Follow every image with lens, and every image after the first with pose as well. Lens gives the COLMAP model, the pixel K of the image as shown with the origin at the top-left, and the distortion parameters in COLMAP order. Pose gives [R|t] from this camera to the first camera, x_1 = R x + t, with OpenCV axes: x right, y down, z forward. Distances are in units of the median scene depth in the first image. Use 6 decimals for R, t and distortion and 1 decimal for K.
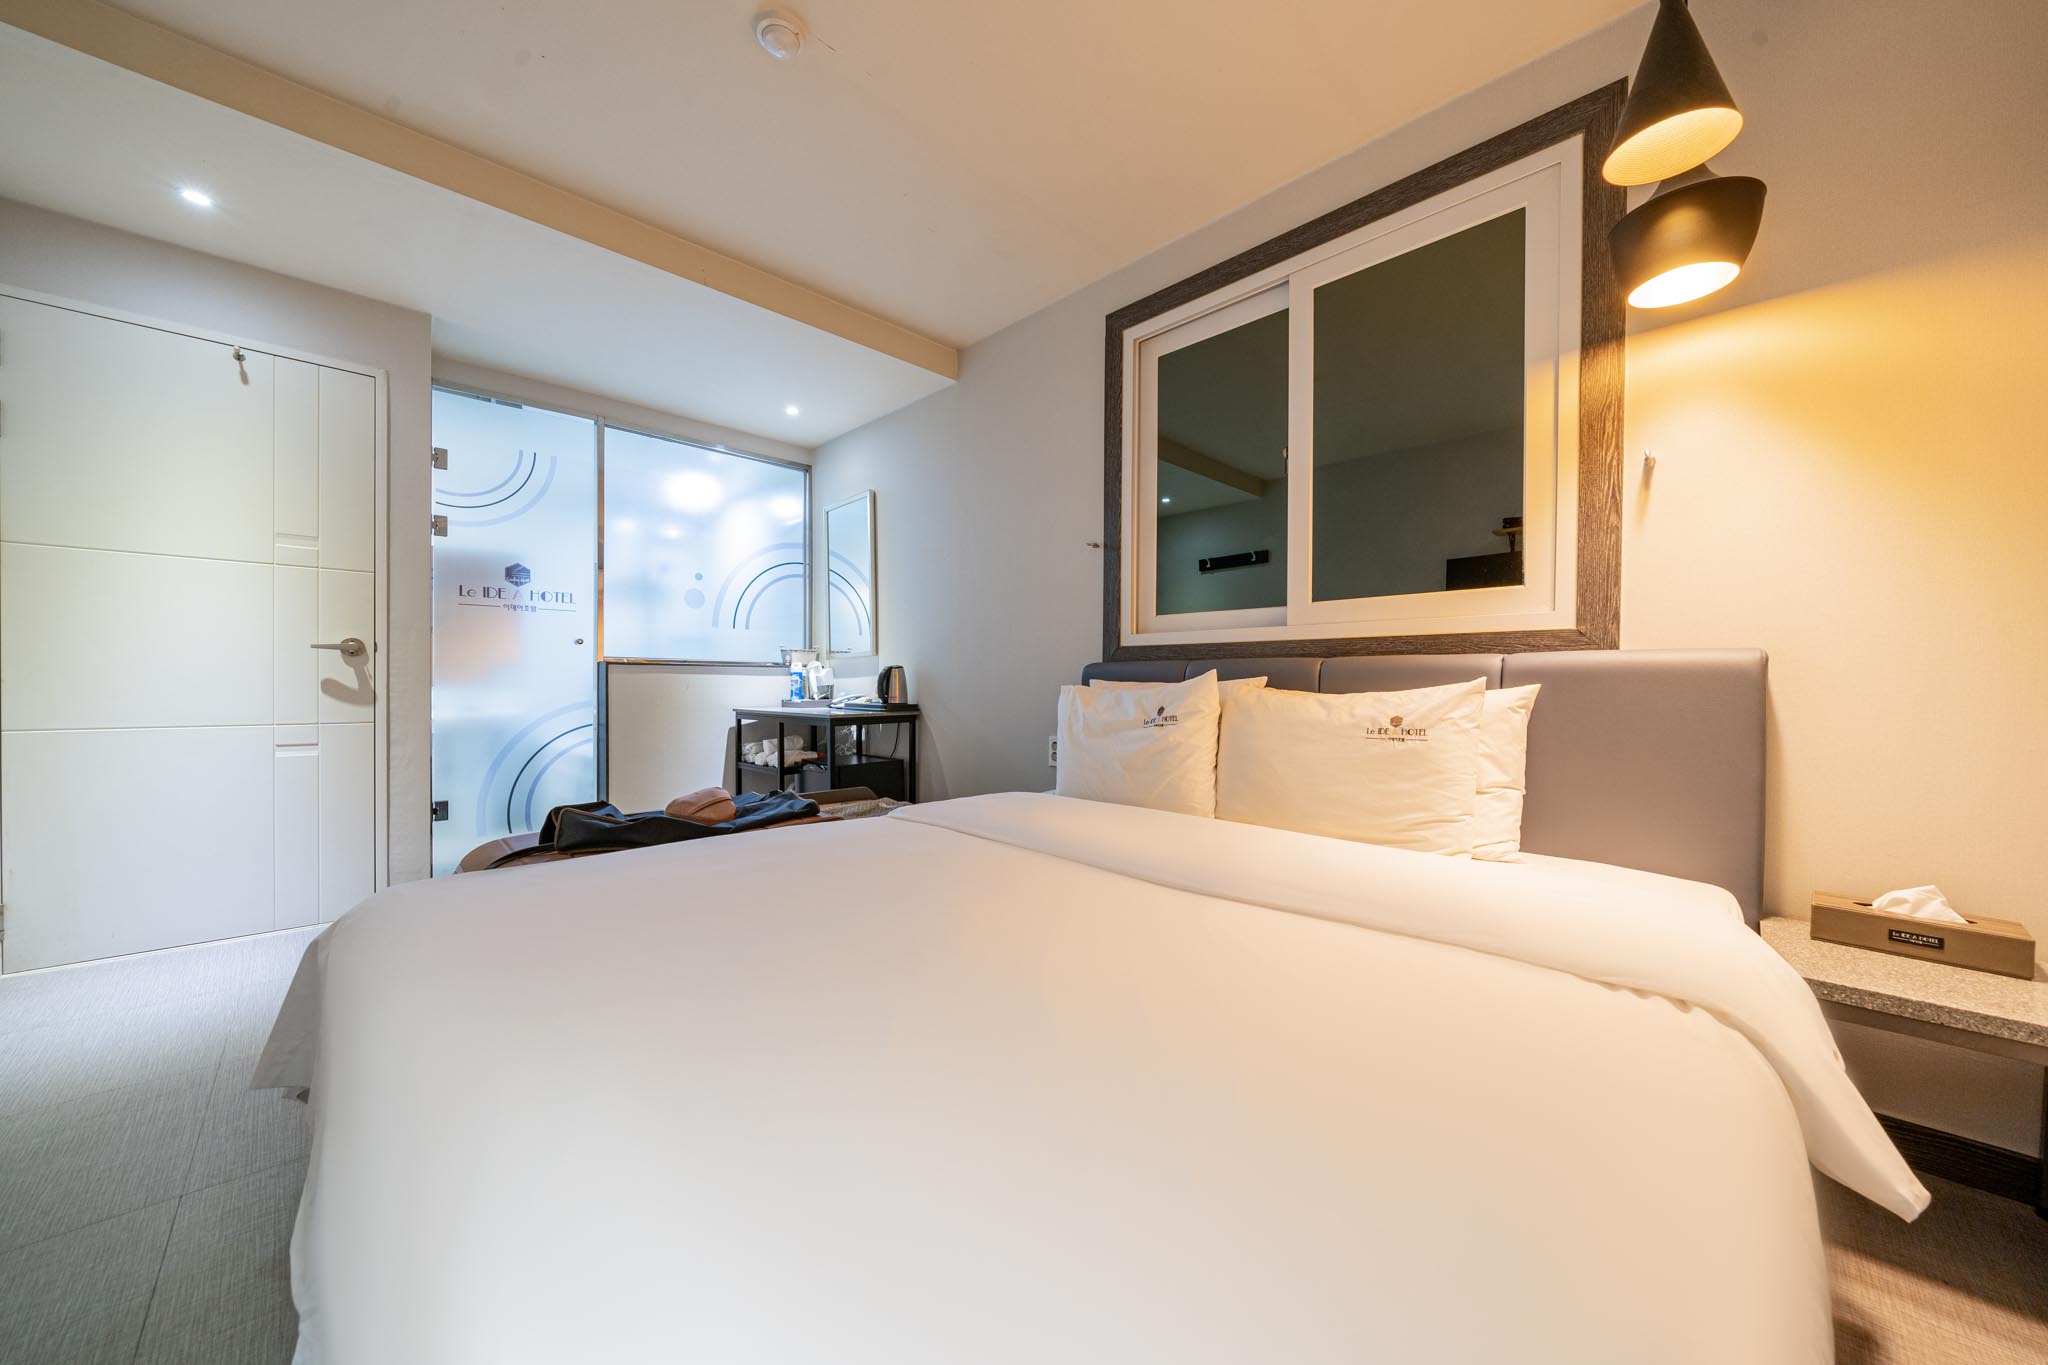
lens RADIAL K [[714.4, 0, 1048.4], [0, 714.4, 687.0], [0, 0, 1]] dist [-0.000384, -0.000097]
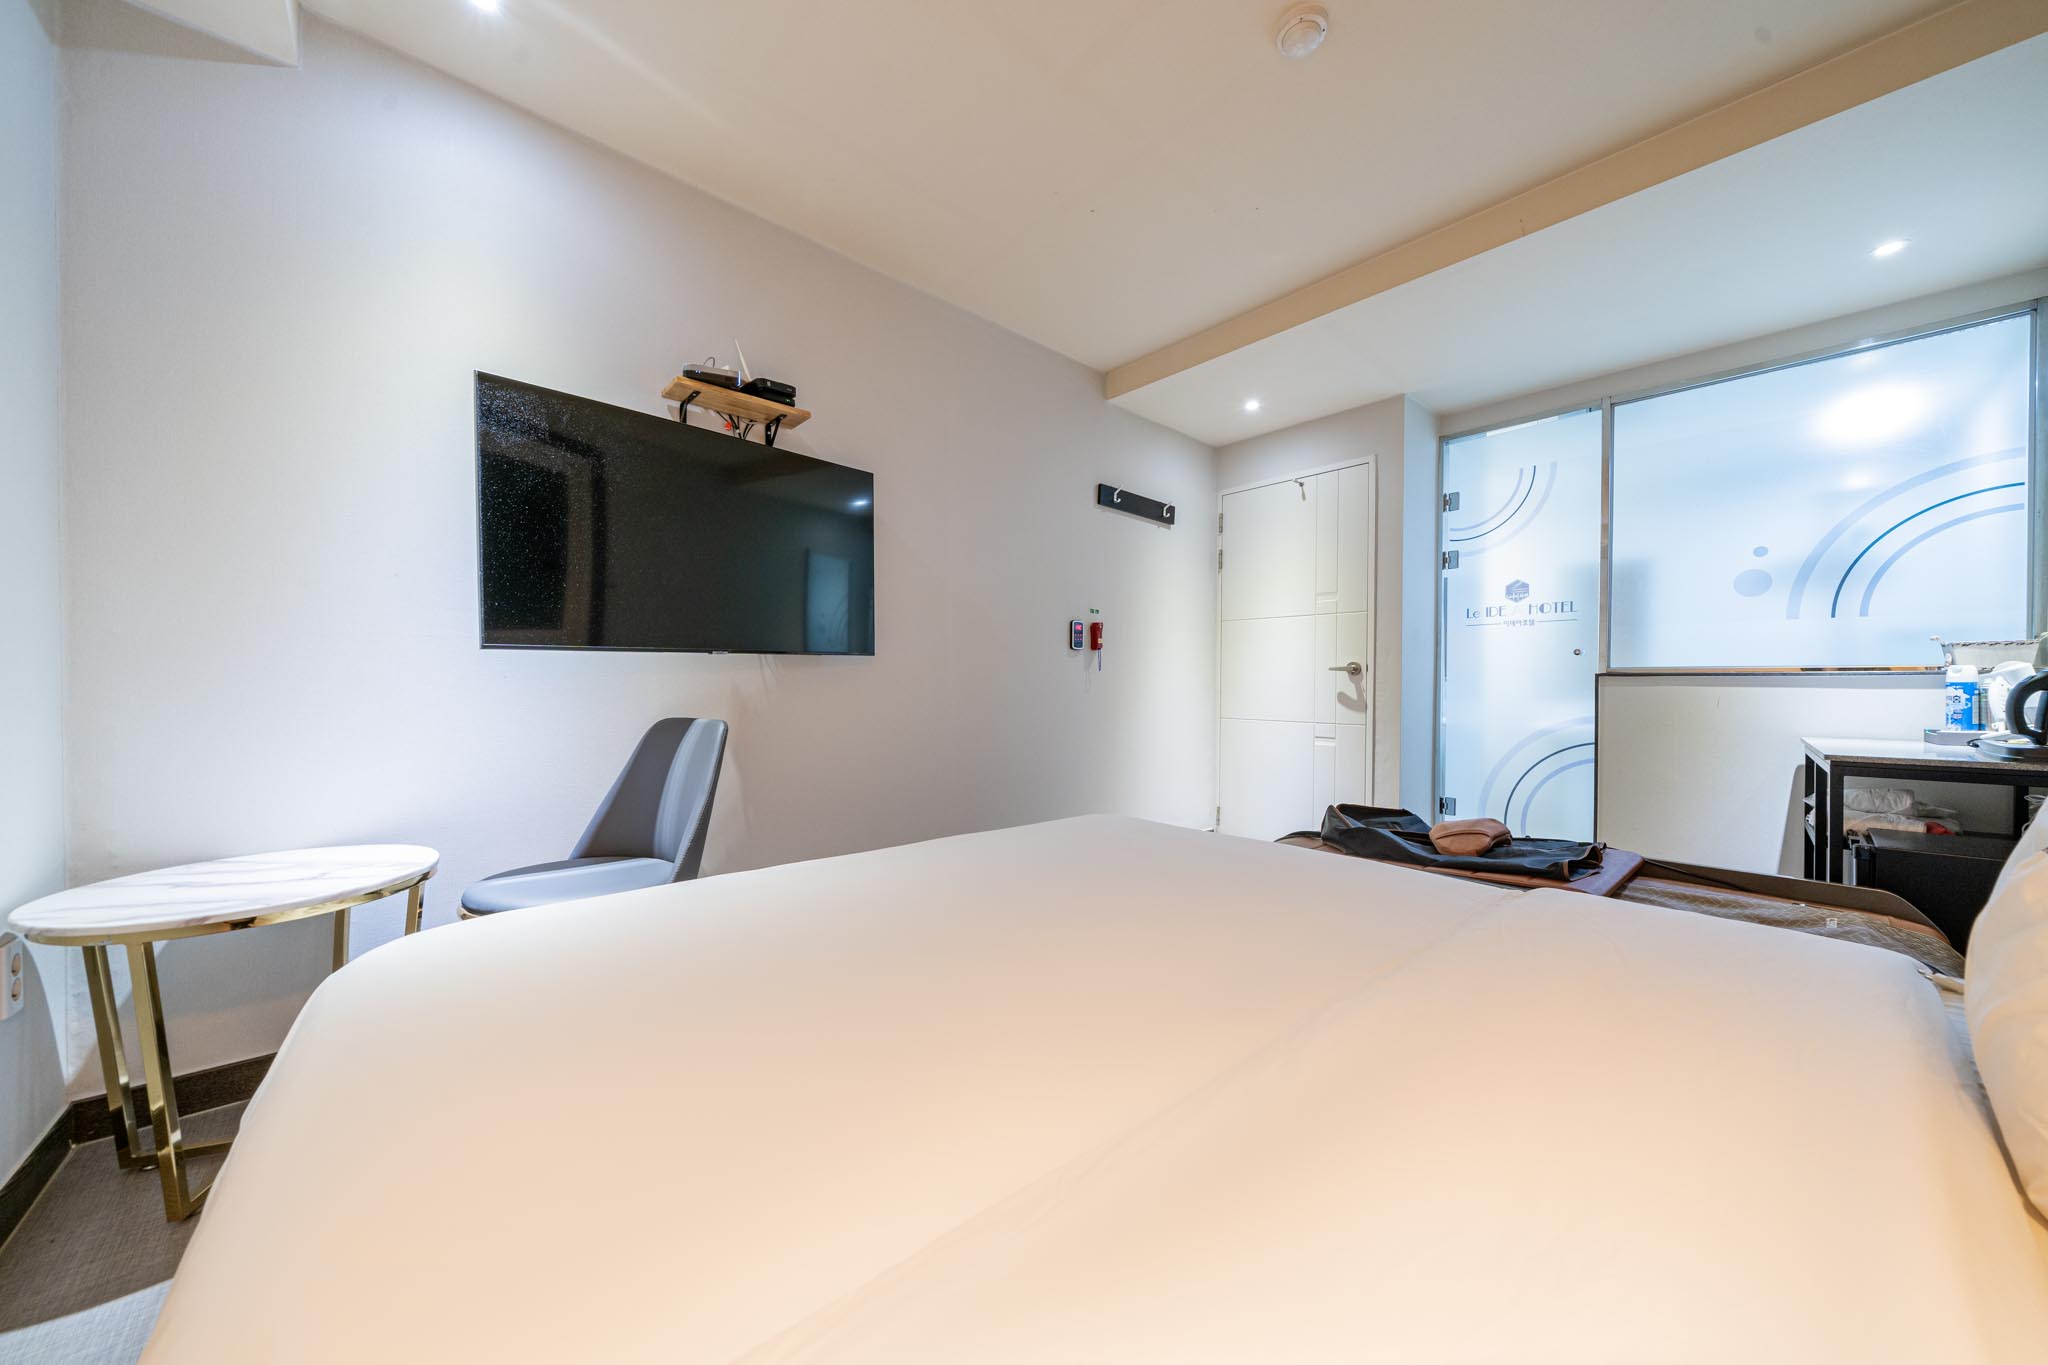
lens RADIAL K [[714.4, 0, 1048.4], [0, 714.4, 687.0], [0, 0, 1]] dist [-0.000384, -0.000097]
pose [[-0.043032, -0.004077, -0.999065, 0.333254], [-0.013393, 0.999904, -0.003504, -0.006939], [0.998984, 0.013229, -0.043083, 0.397147]]
